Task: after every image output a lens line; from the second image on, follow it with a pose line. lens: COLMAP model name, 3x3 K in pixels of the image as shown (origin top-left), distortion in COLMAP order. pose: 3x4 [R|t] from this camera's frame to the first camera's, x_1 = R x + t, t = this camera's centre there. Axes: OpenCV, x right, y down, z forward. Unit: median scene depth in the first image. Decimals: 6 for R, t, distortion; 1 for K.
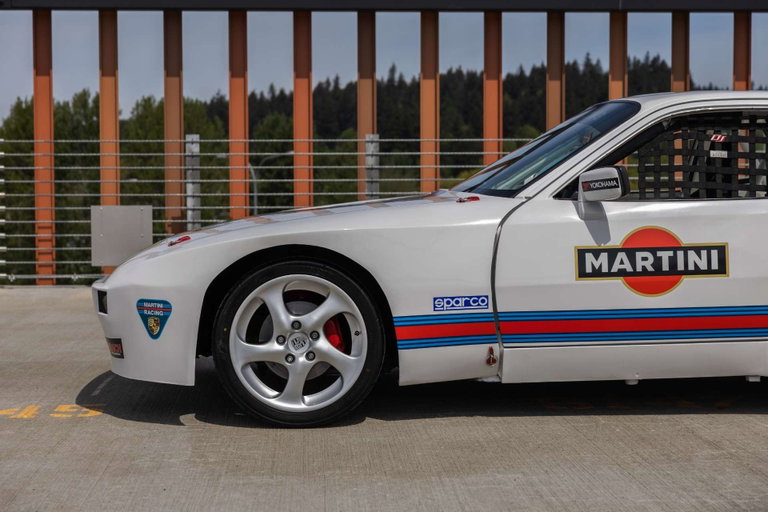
lens RADIAL K [[1450.3, 0, 398.1], [0, 1450.3, 241.0], [0, 0, 1]] dist [0.019713, 0.000000]
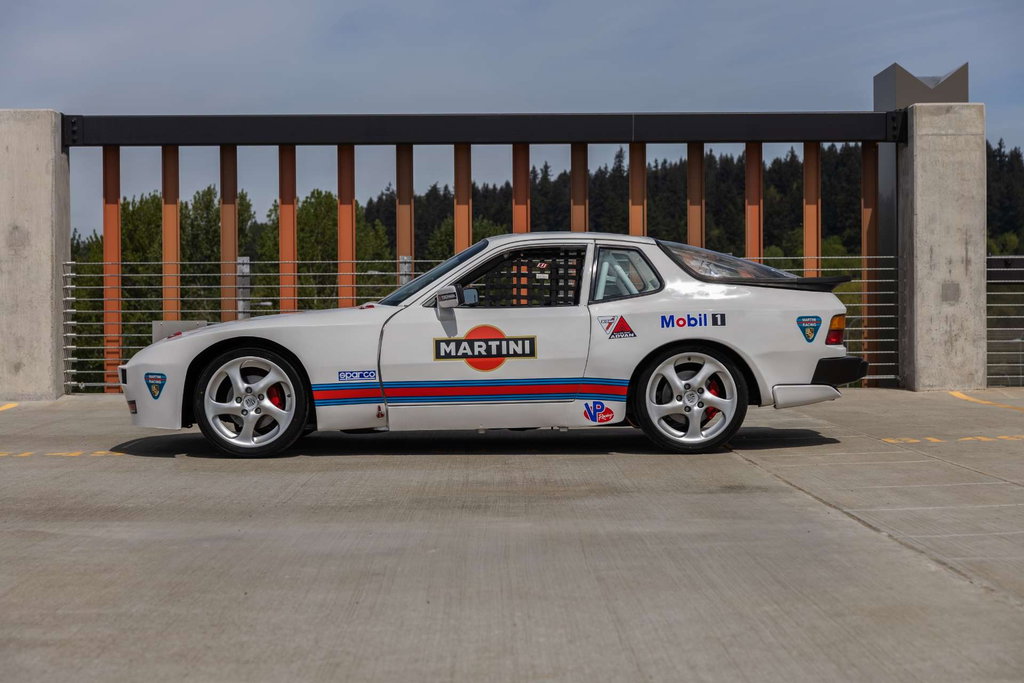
lens RADIAL K [[1933.7, 0, 532.9], [0, 1933.7, 296.1], [0, 0, 1]] dist [0.019713, 0.000000]
pose [[0.998817, -0.002223, -0.048586, 0.322304], [0.000029, 0.998982, -0.045103, 0.050713], [0.048637, 0.045048, 0.997800, -0.997863]]
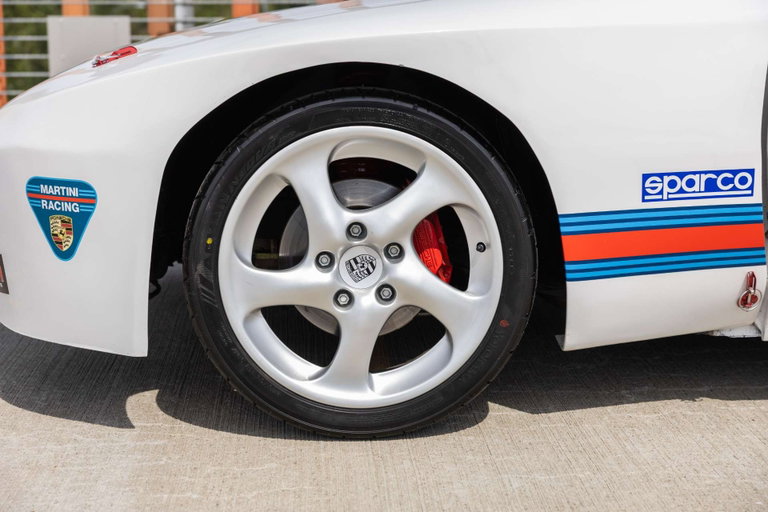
lens RADIAL K [[1450.3, 0, 387.5], [0, 1450.3, 250.6], [0, 0, 1]] dist [0.019713, 0.000000]
pose [[0.999869, 0.000314, -0.016180, -0.051685], [0.001707, 0.992186, 0.124757, 0.004146], [0.016093, -0.124768, 0.992055, 0.517137]]
